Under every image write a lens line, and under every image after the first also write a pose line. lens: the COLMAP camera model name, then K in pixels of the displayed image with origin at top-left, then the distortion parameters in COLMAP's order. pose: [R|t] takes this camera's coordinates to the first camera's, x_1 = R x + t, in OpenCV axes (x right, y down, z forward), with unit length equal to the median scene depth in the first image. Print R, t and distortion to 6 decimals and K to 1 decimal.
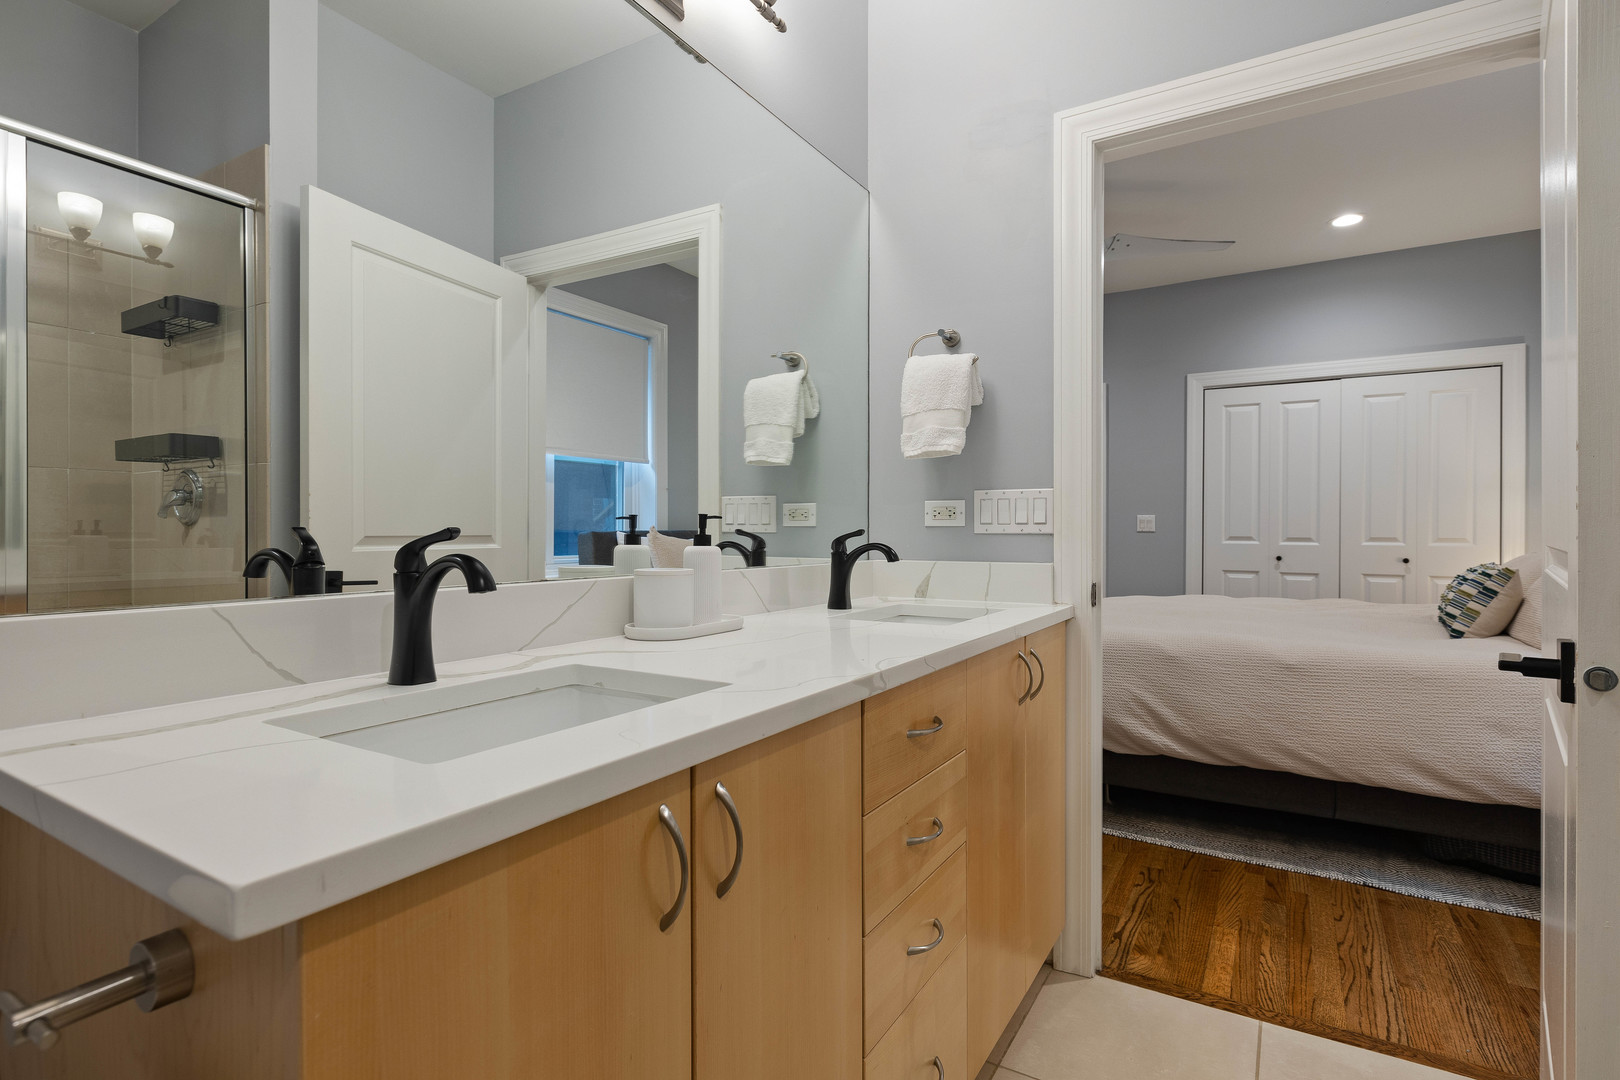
lens RADIAL K [[790.1, 0, 820.4], [0, 790.1, 535.4], [0, 0, 1]] dist [-0.008395, 0.002476]
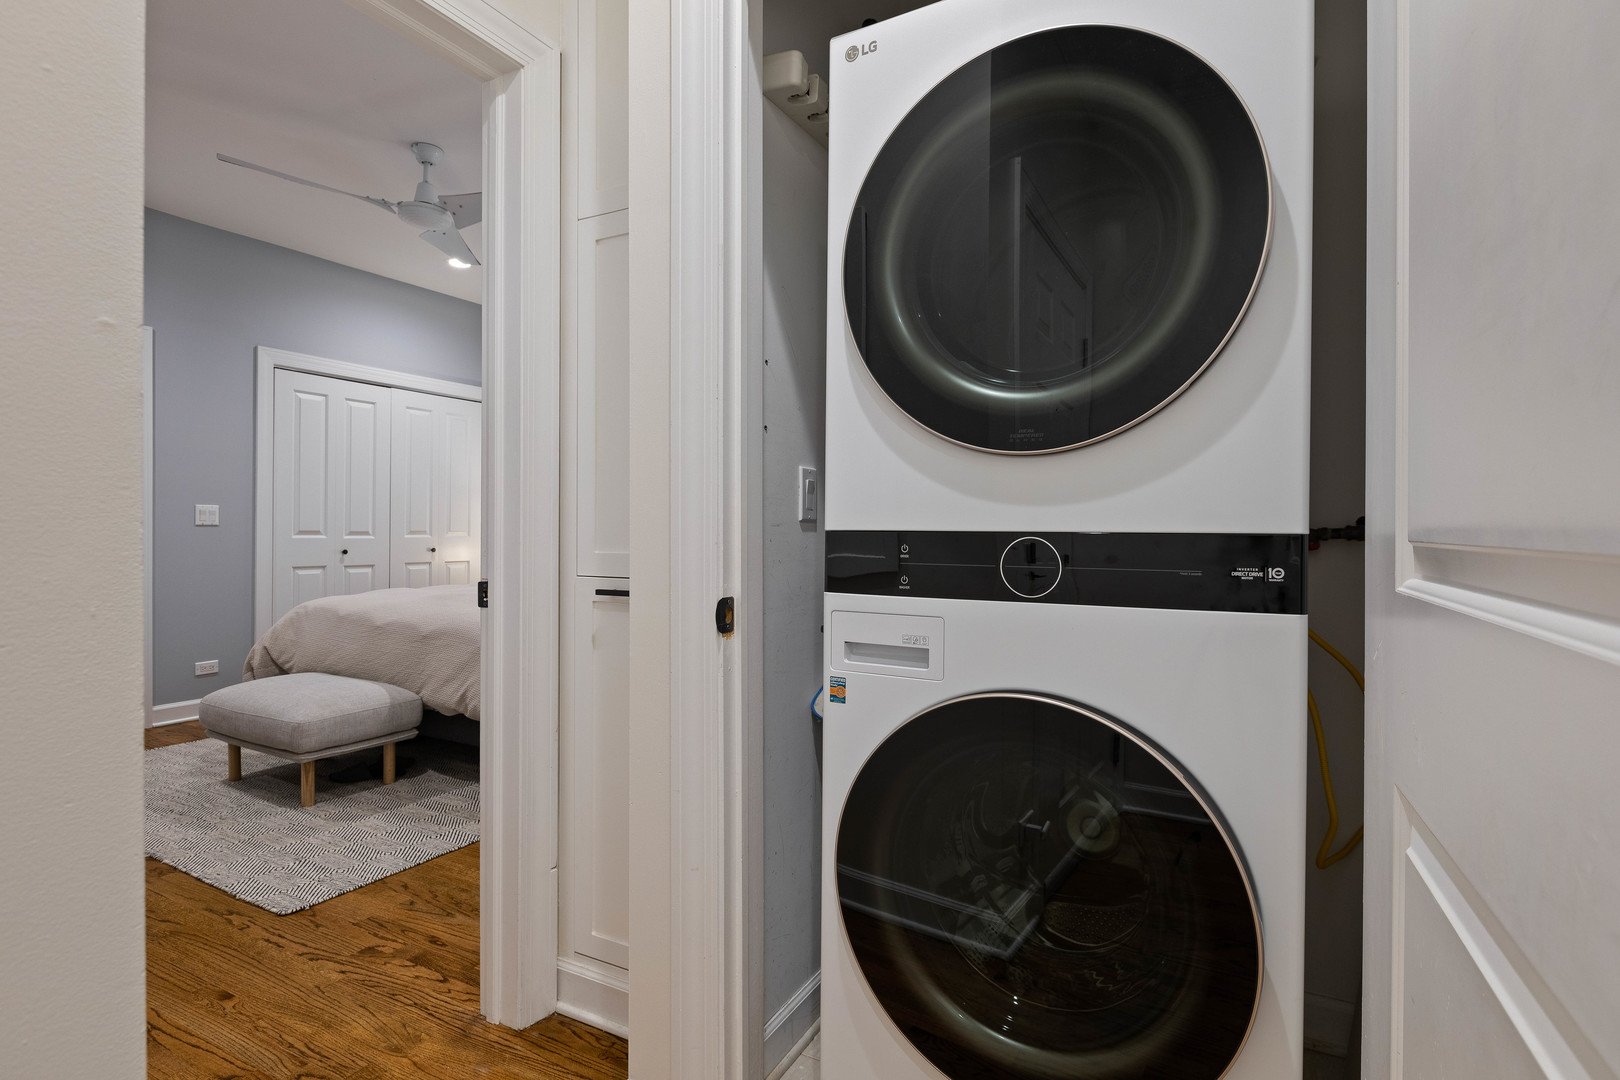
lens RADIAL K [[790.1, 0, 812.0], [0, 790.1, 538.3], [0, 0, 1]] dist [-0.008395, 0.002476]
pose [[-0.055824, -0.014808, 0.998331, -0.461127], [0.003222, 0.999882, 0.015011, -0.001670], [-0.998435, 0.004054, -0.055770, 0.454796]]
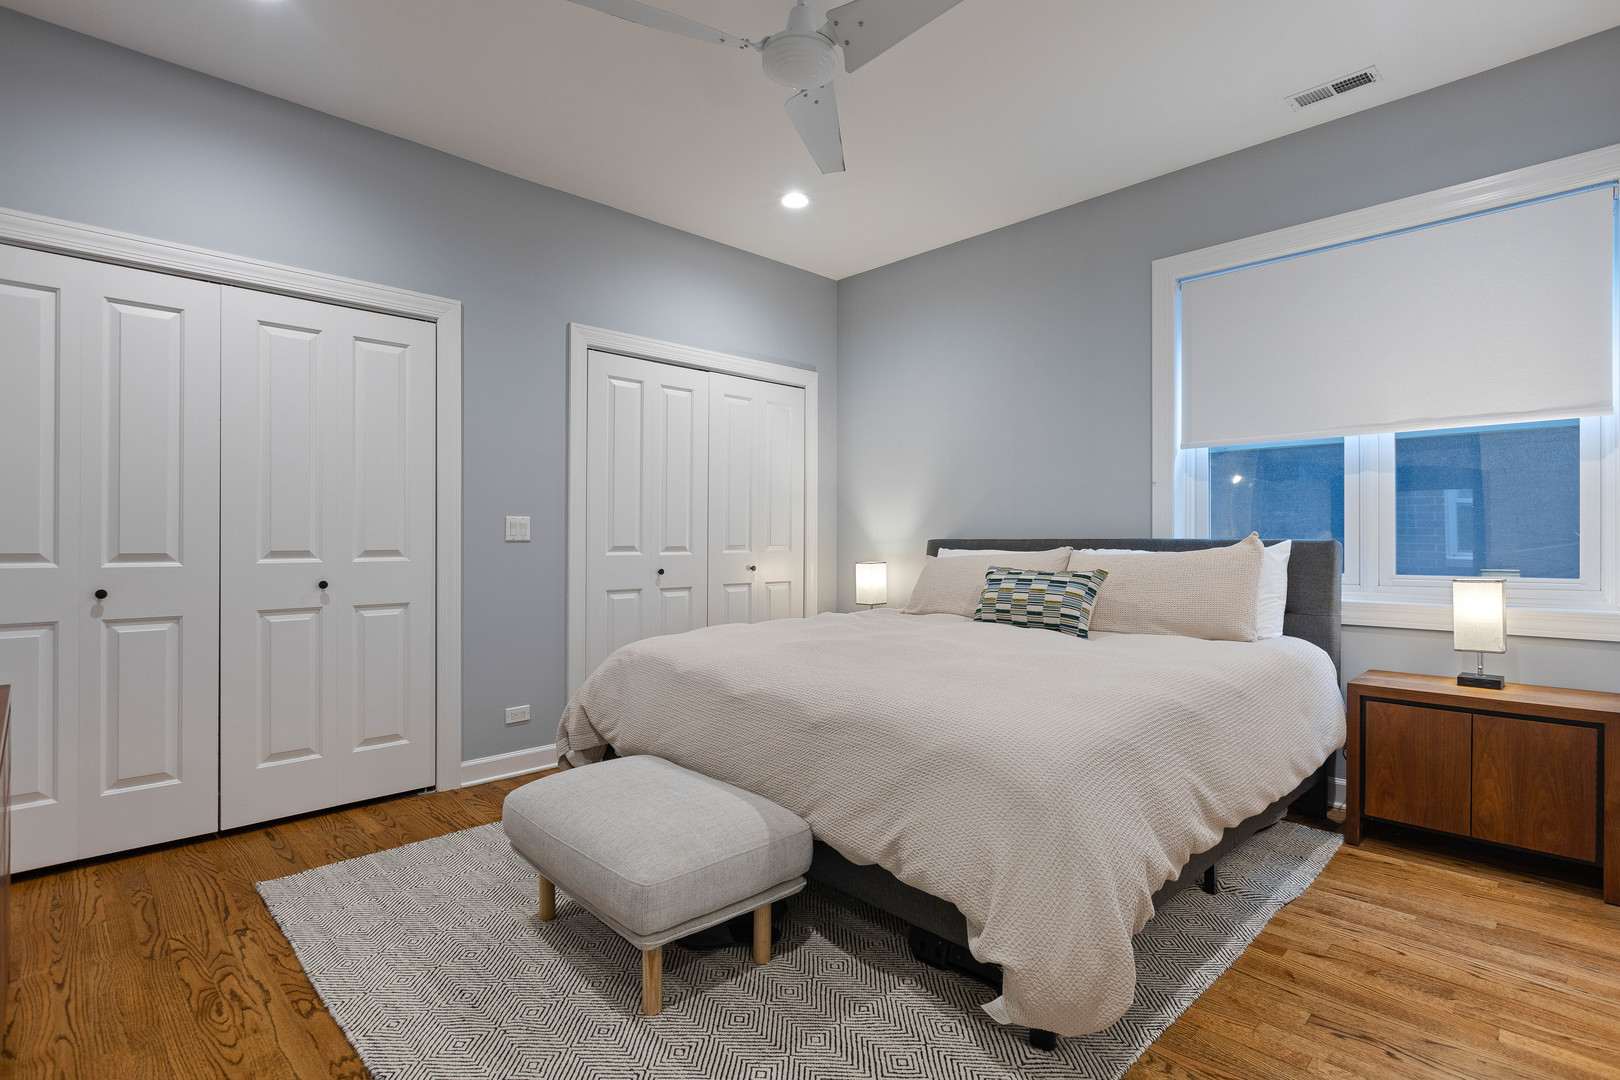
lens RADIAL K [[790.1, 0, 808.5], [0, 790.1, 537.5], [0, 0, 1]] dist [-0.008395, 0.002476]
pose [[0.252749, -0.003372, 0.967526, -0.185093], [0.011411, 0.999935, 0.000504, -0.005603], [-0.967465, 0.010913, 0.252771, 0.635383]]
